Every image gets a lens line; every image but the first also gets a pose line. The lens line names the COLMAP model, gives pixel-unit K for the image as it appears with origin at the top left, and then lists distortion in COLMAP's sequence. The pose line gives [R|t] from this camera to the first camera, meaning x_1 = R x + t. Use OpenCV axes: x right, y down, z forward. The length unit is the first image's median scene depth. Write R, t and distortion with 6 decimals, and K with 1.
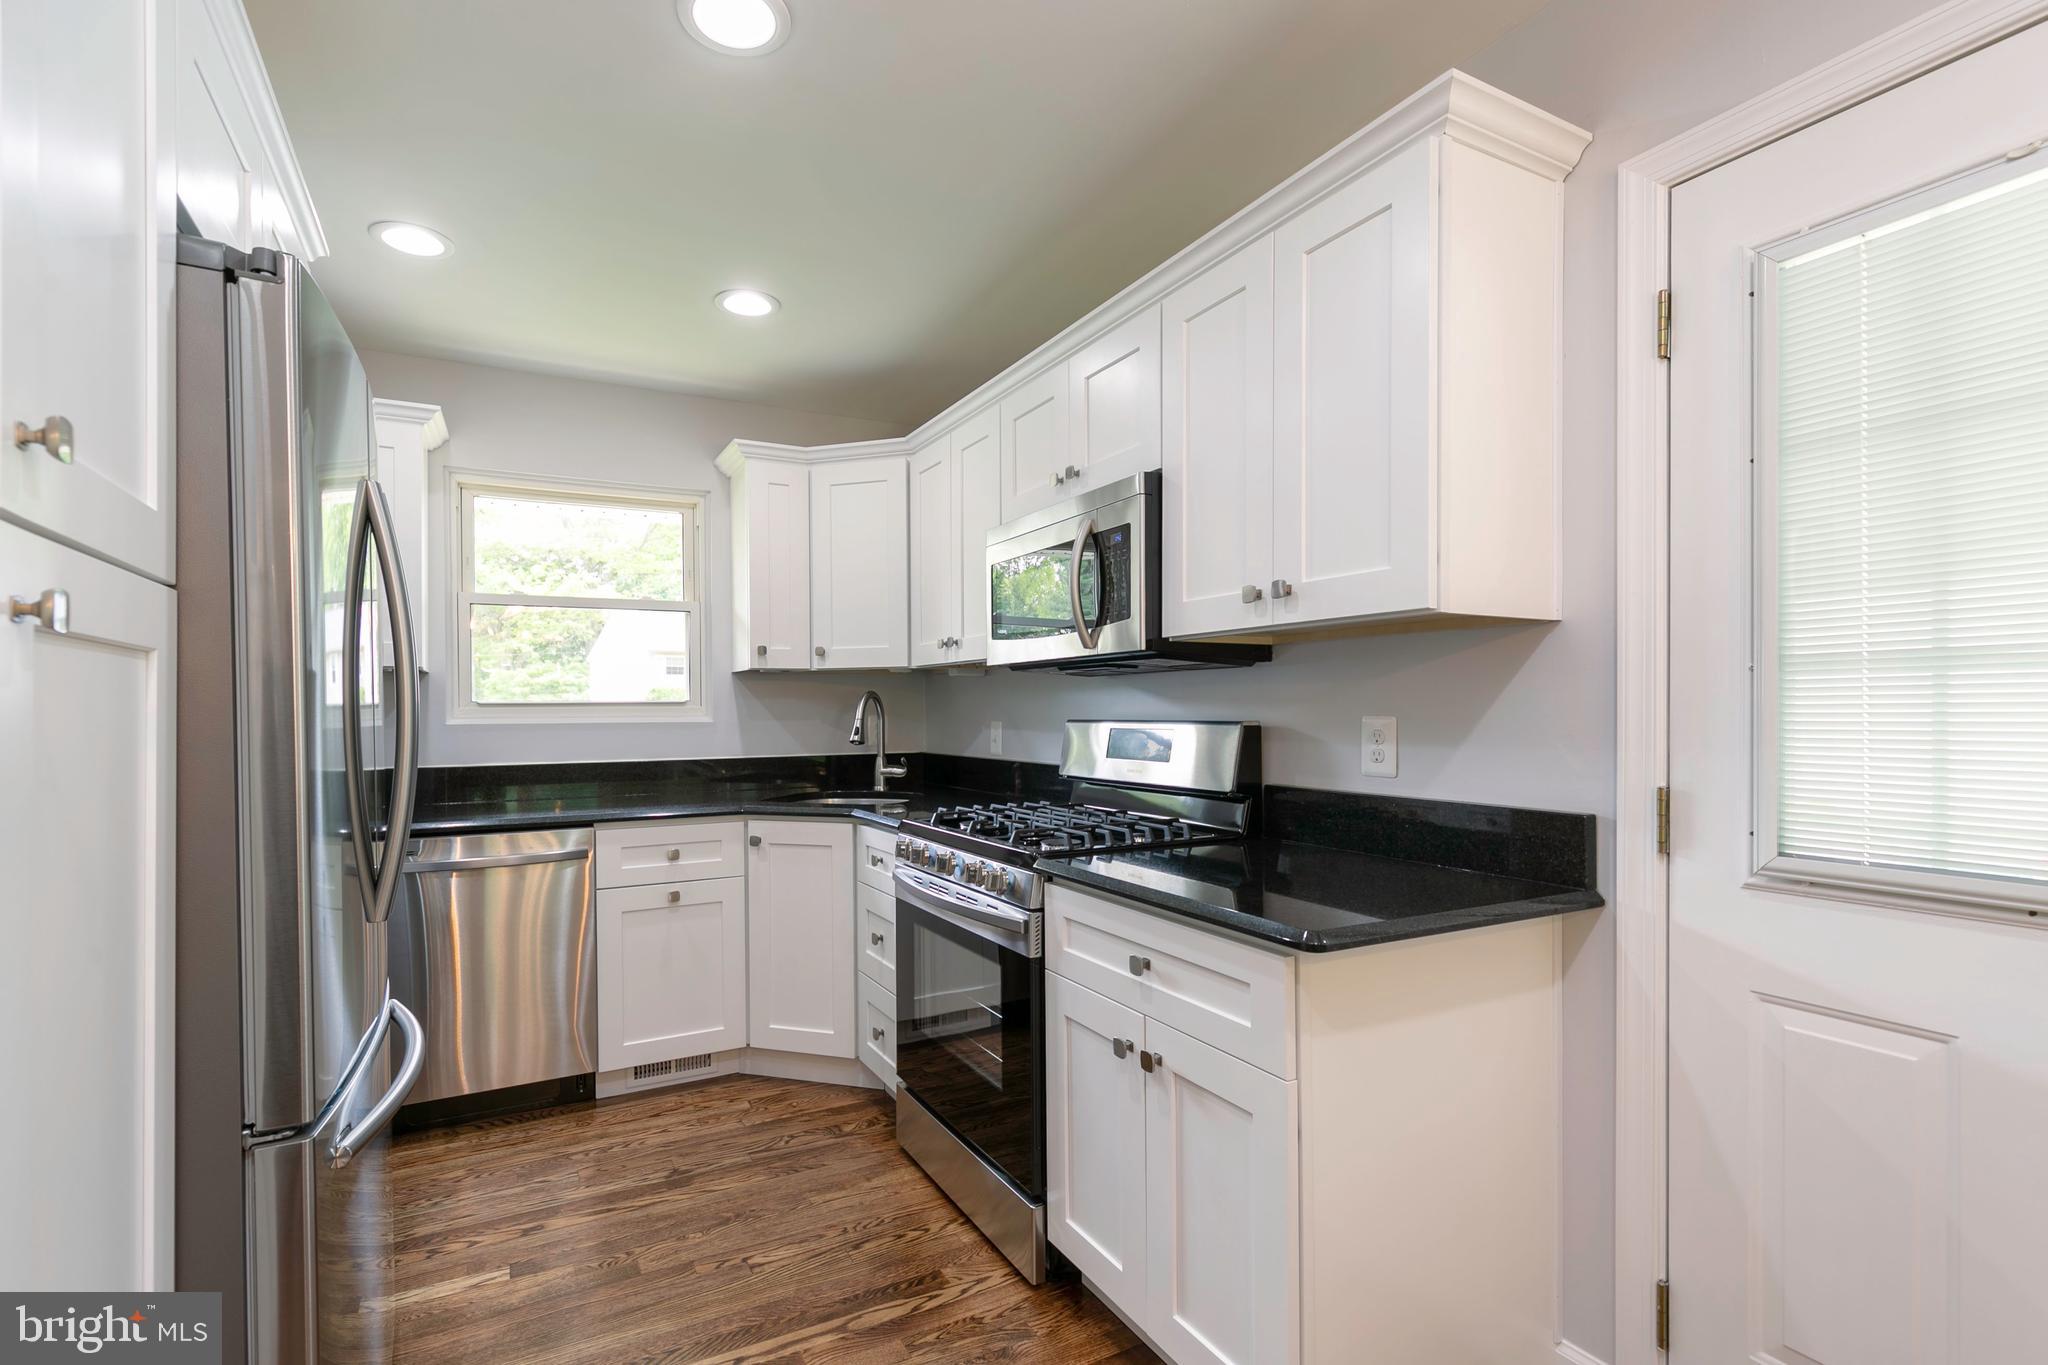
lens RADIAL K [[1002.1, 0, 1016.9], [0, 1002.1, 718.7], [0, 0, 1]] dist [0.014806, -0.000104]
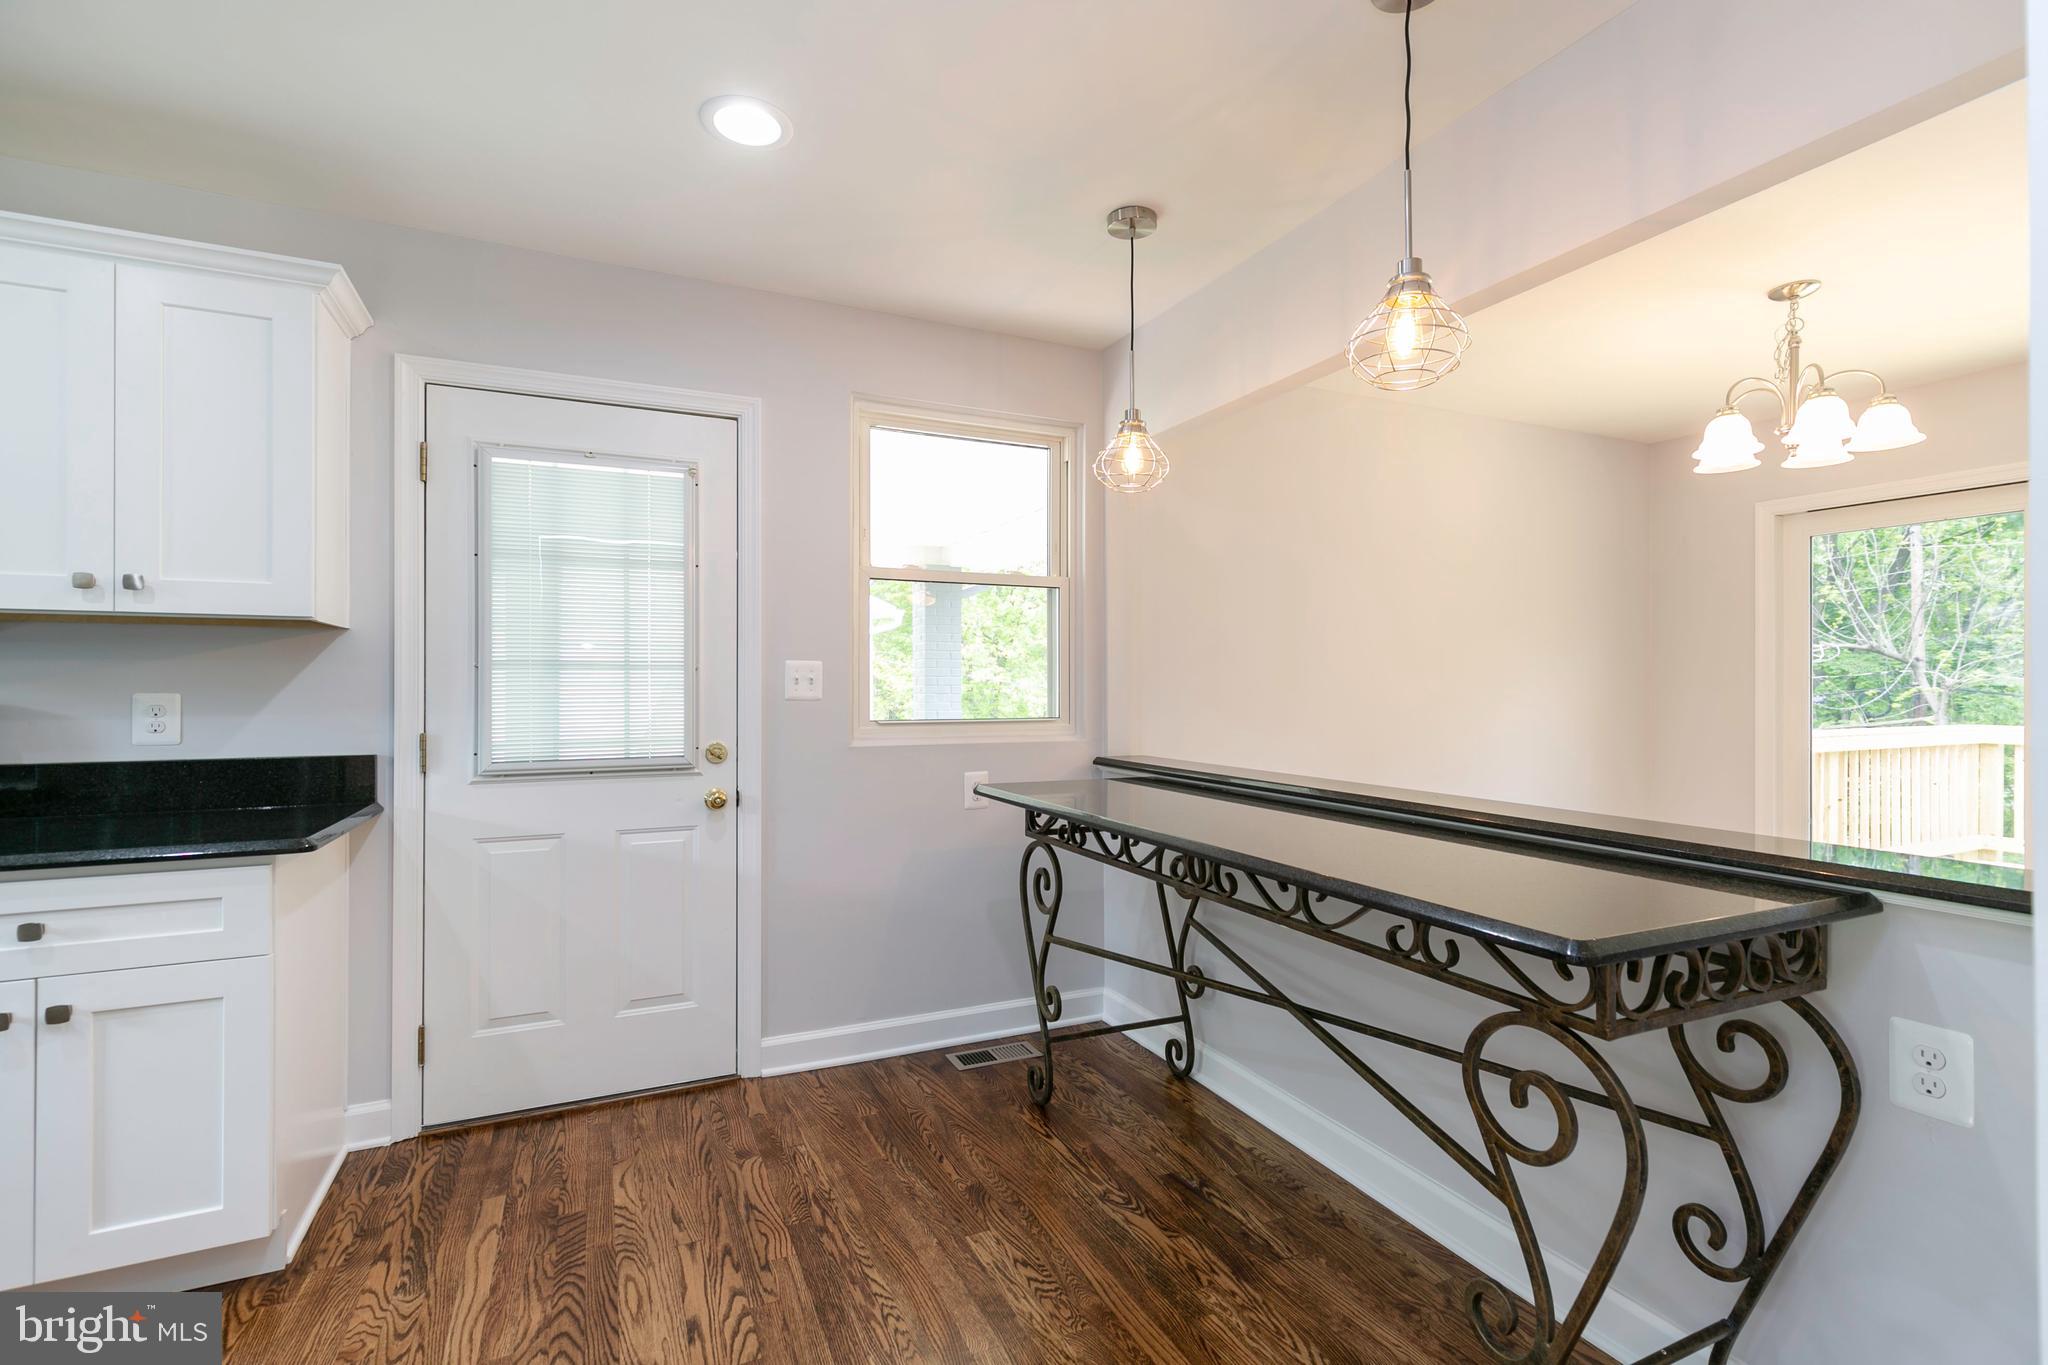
lens RADIAL K [[923.6, 0, 1024.0], [0, 923.6, 682.5], [0, 0, 1]] dist [0.013978, 0.000120]
pose [[0.046585, 0.009741, 0.998867, -0.461388], [0.008355, 0.999914, -0.010141, 0.003342], [-0.998879, 0.008818, 0.046500, -0.044024]]
